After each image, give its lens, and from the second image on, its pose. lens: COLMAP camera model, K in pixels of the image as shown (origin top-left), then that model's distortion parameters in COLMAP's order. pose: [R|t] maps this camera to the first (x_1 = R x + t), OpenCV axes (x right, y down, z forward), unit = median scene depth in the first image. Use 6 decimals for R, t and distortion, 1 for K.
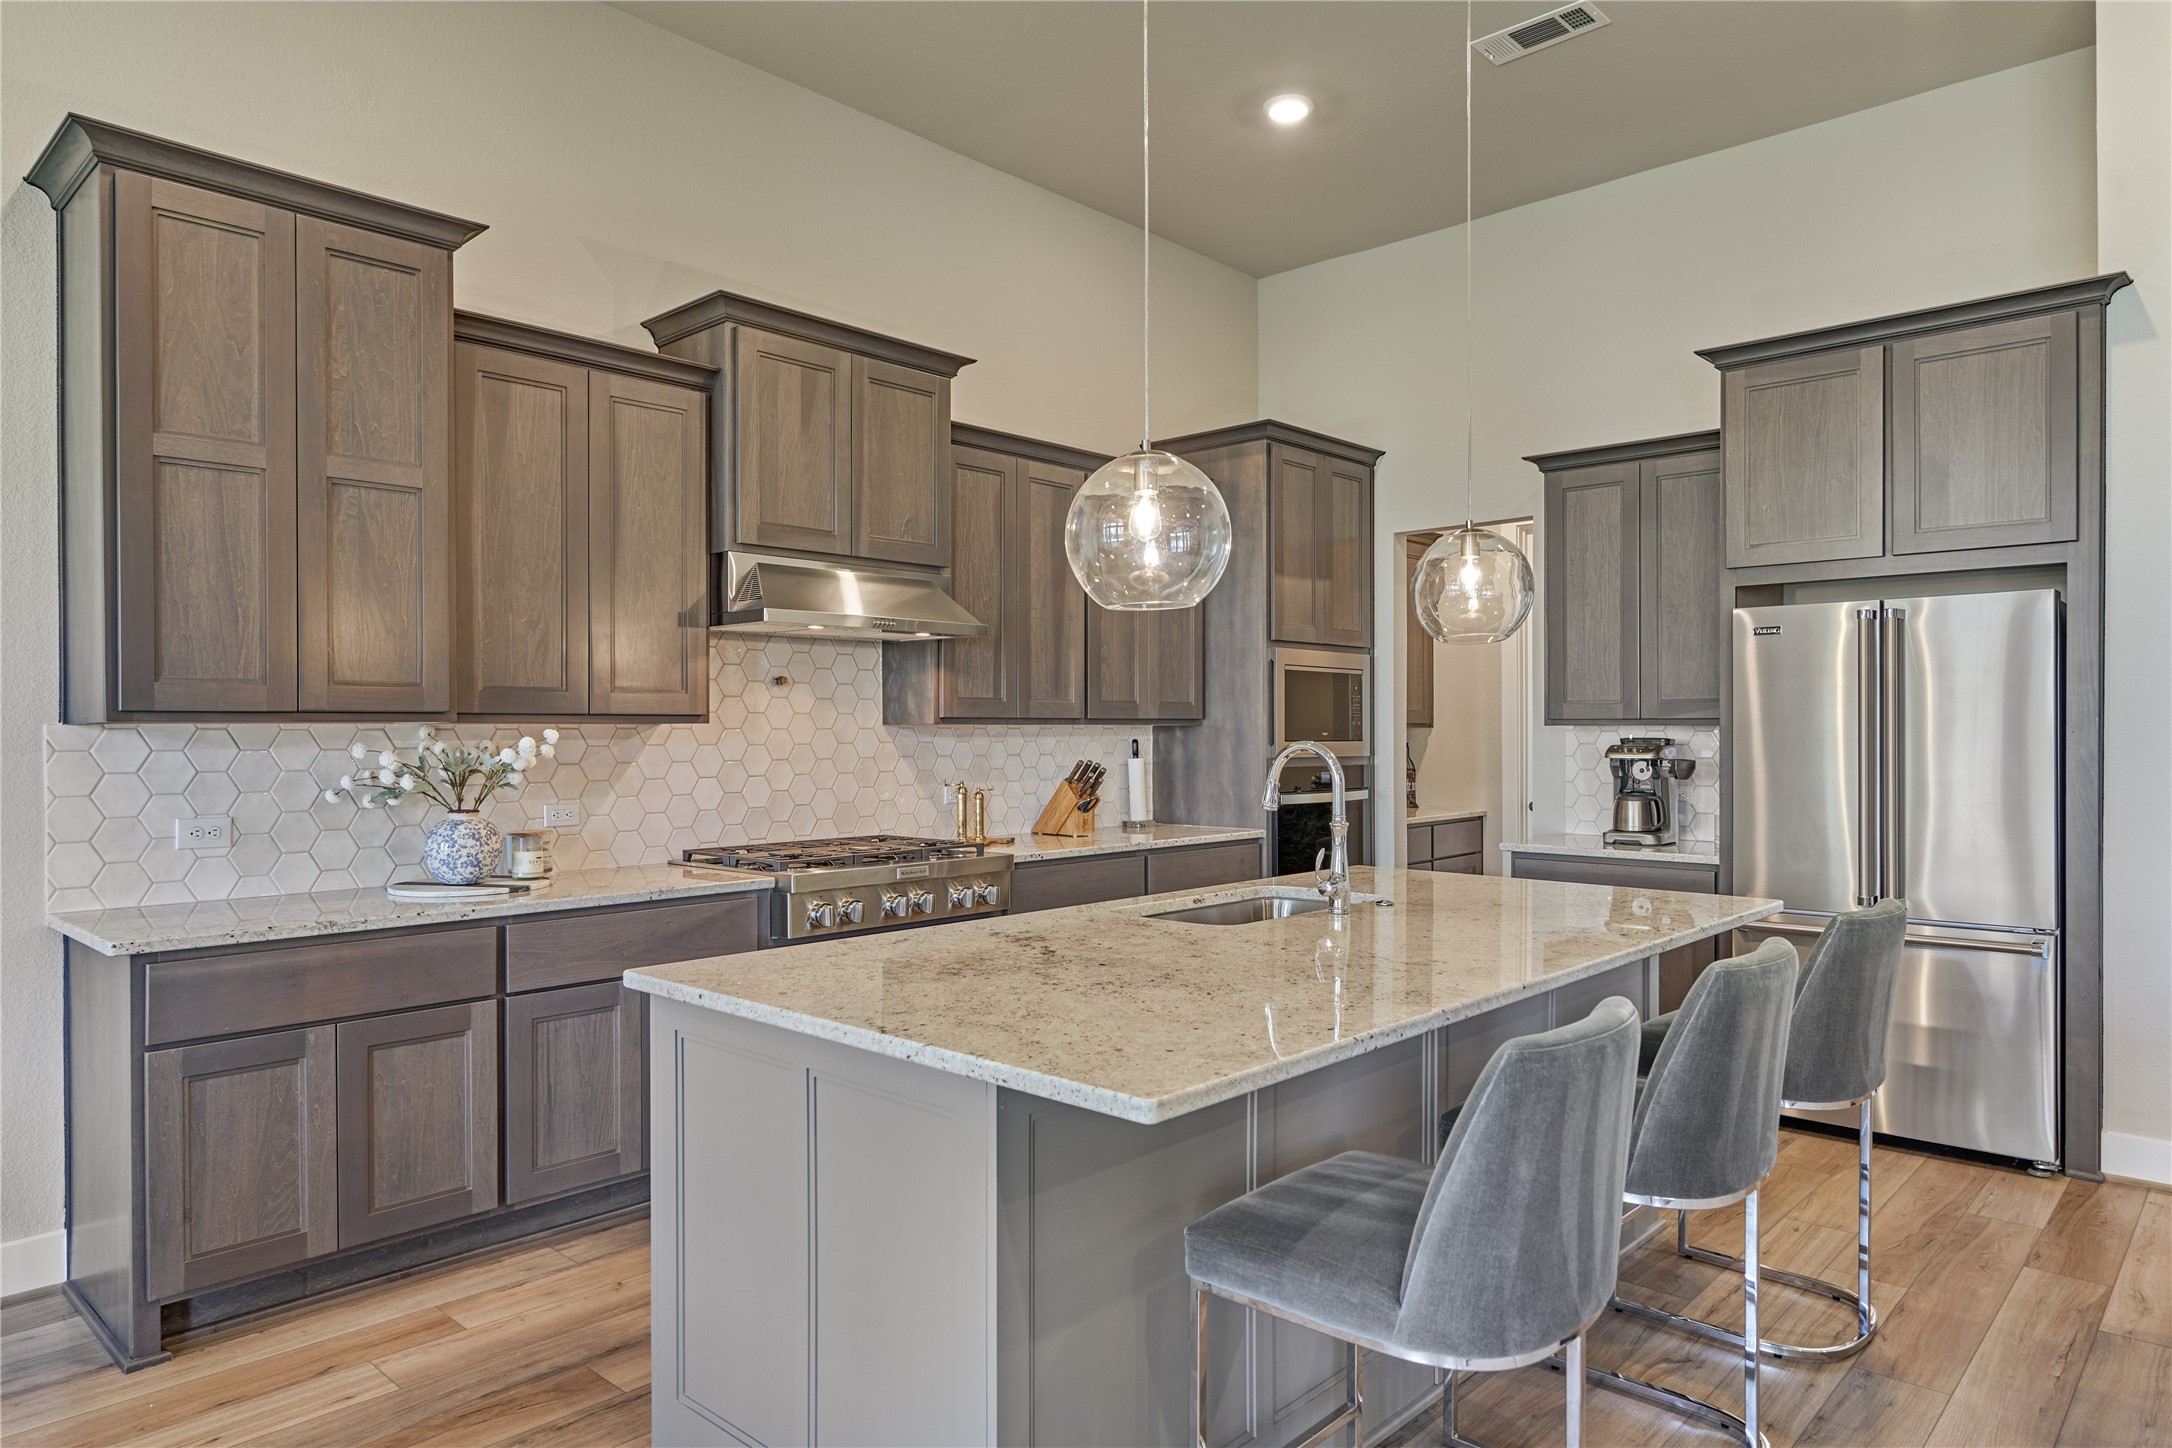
lens RADIAL K [[1339.2, 0, 1086.0], [0, 1339.2, 724.0], [0, 0, 1]] dist [0.002597, 0.001465]
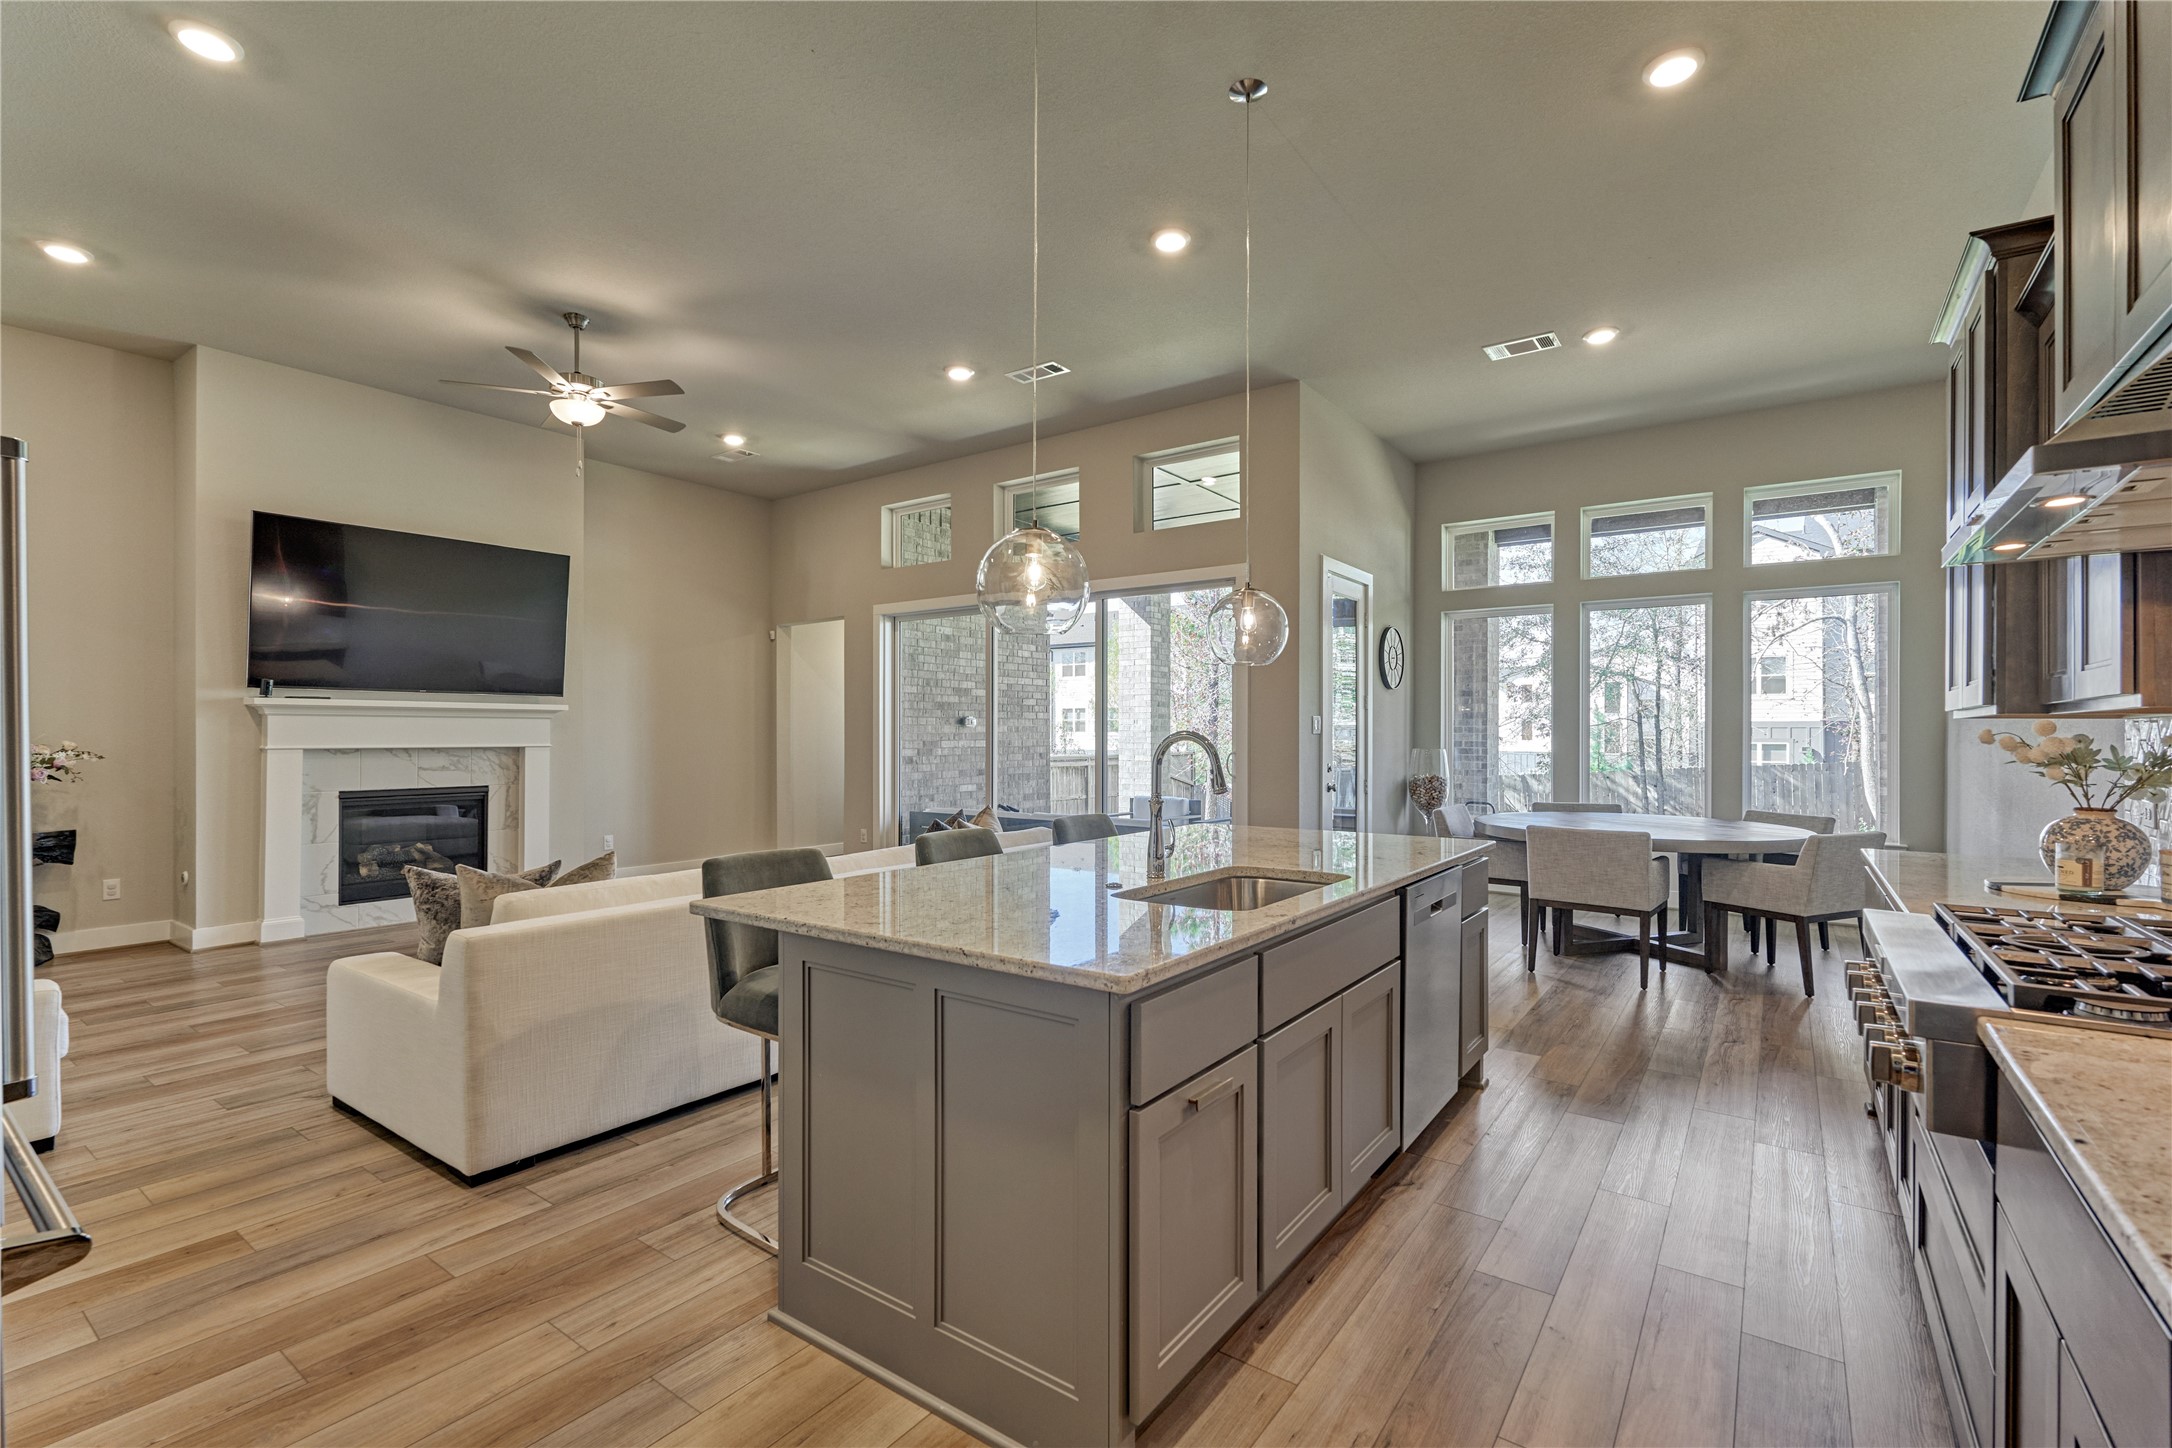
lens RADIAL K [[971.8, 0, 1086.0], [0, 971.8, 724.0], [0, 0, 1]] dist [-0.002015, -0.000400]
pose [[-0.992234, -0.000248, -0.124383, 0.242119], [0.001200, 0.999932, -0.011569, 0.009996], [0.124377, -0.011628, -0.992167, 1.264288]]
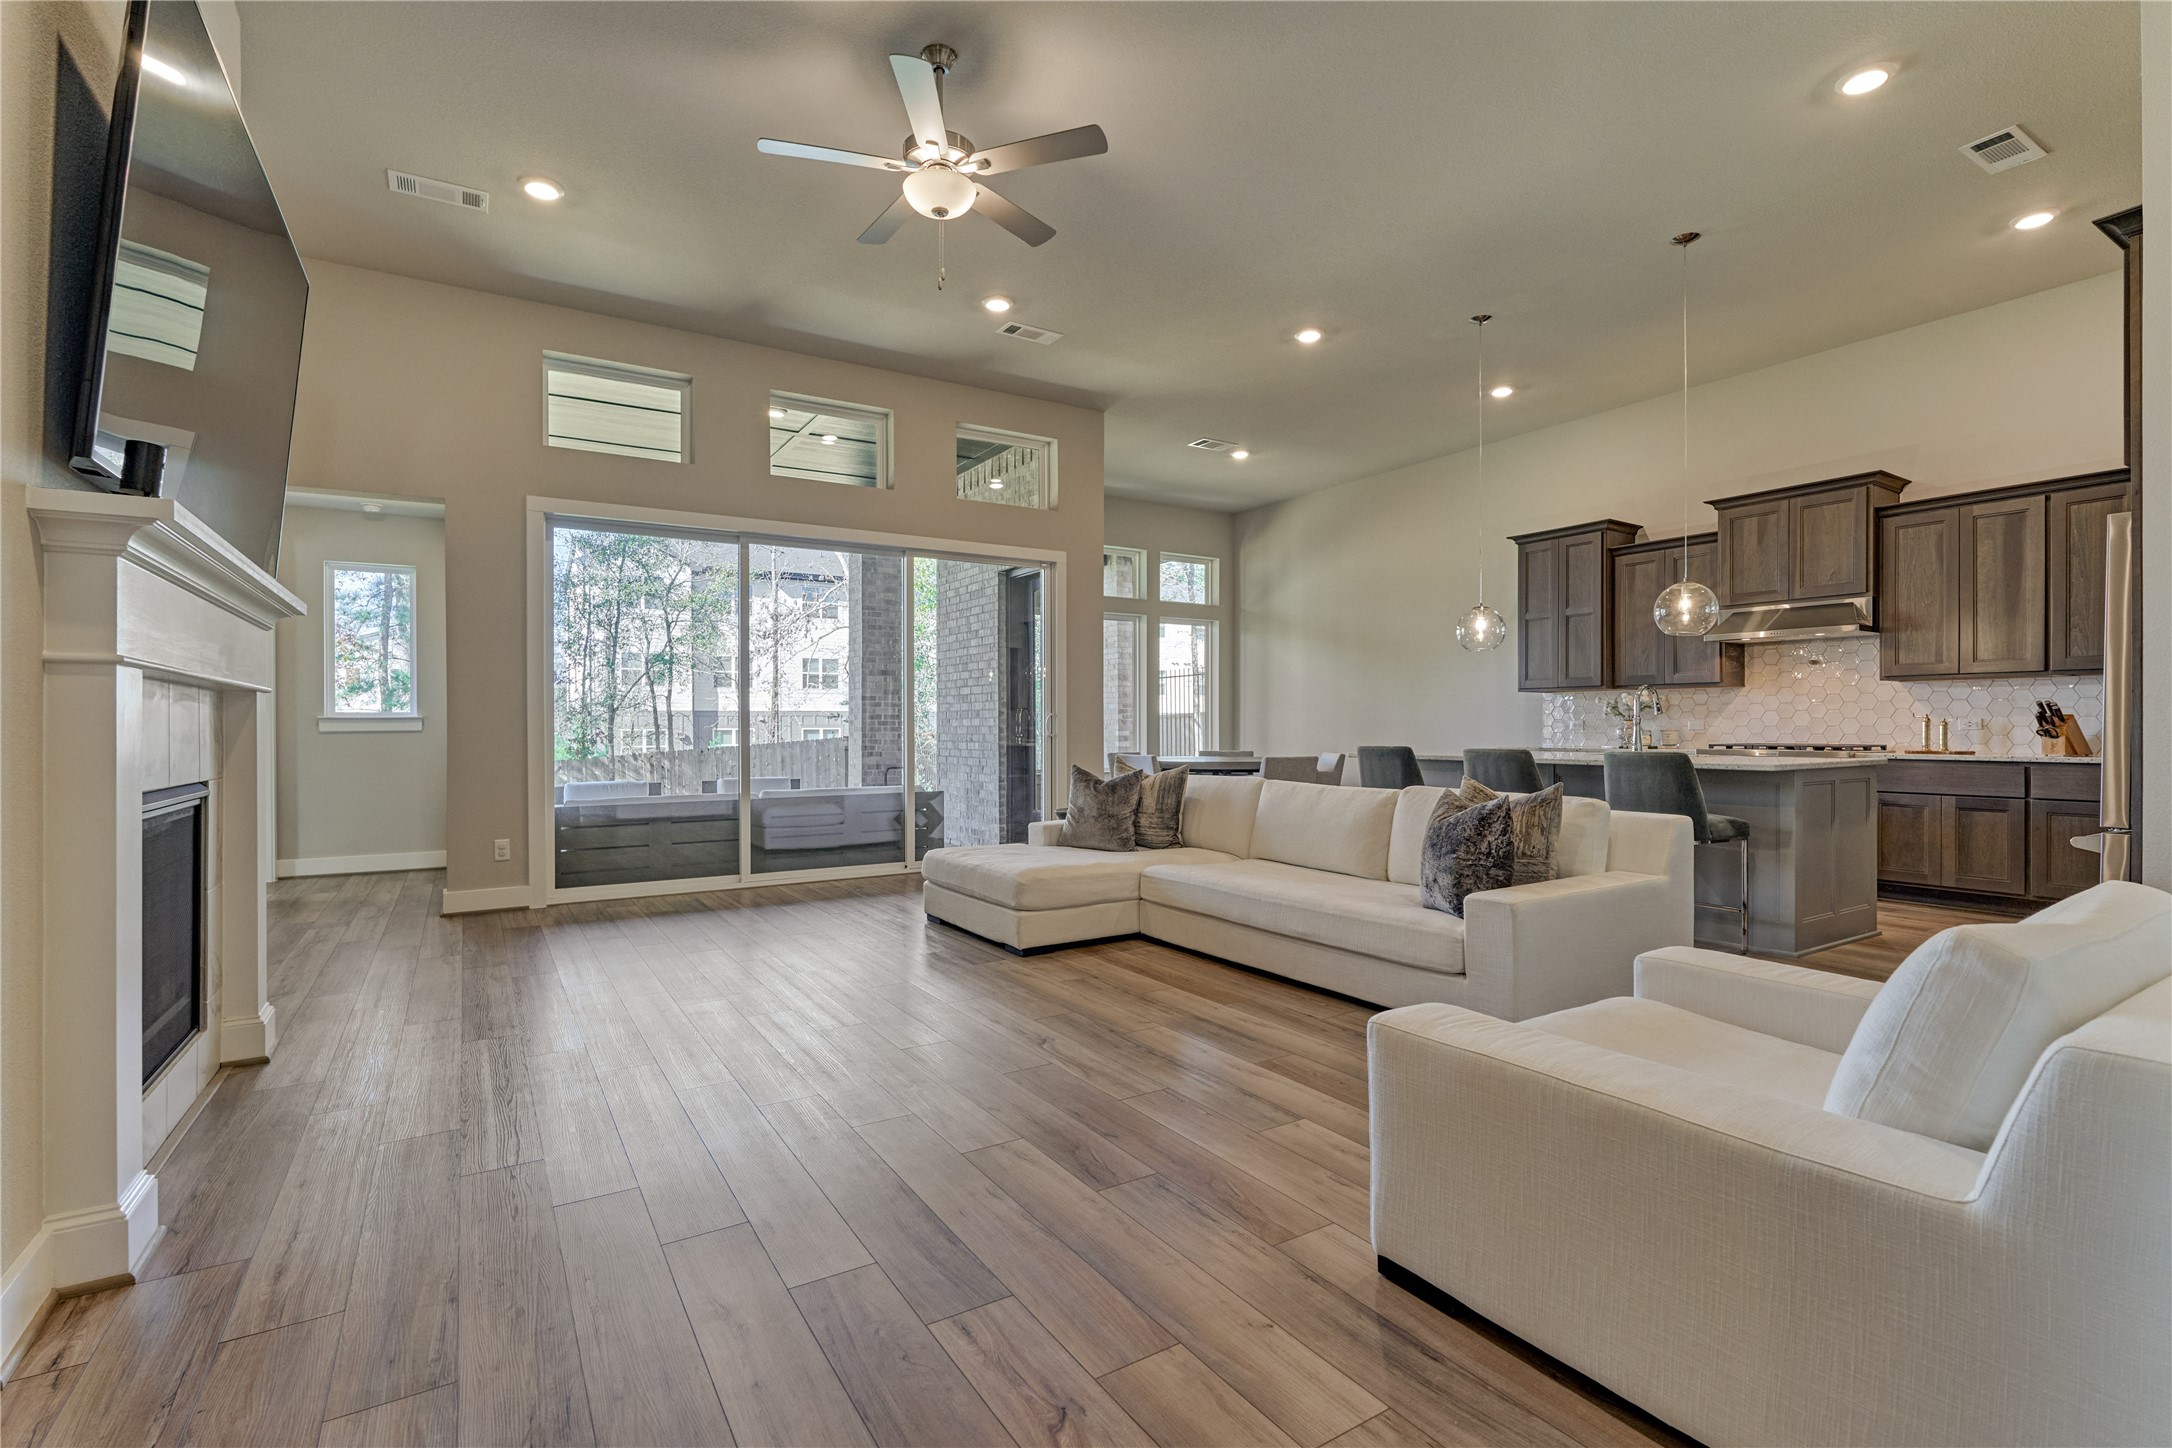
lens RADIAL K [[989.4, 0, 1095.5], [0, 989.4, 727.6], [0, 0, 1]] dist [-0.000581, -0.000145]
pose [[-0.251465, 0.002122, -0.967864, 1.468487], [0.005989, 0.999982, 0.000637, 0.057390], [0.967848, -0.005636, -0.251473, 0.345761]]
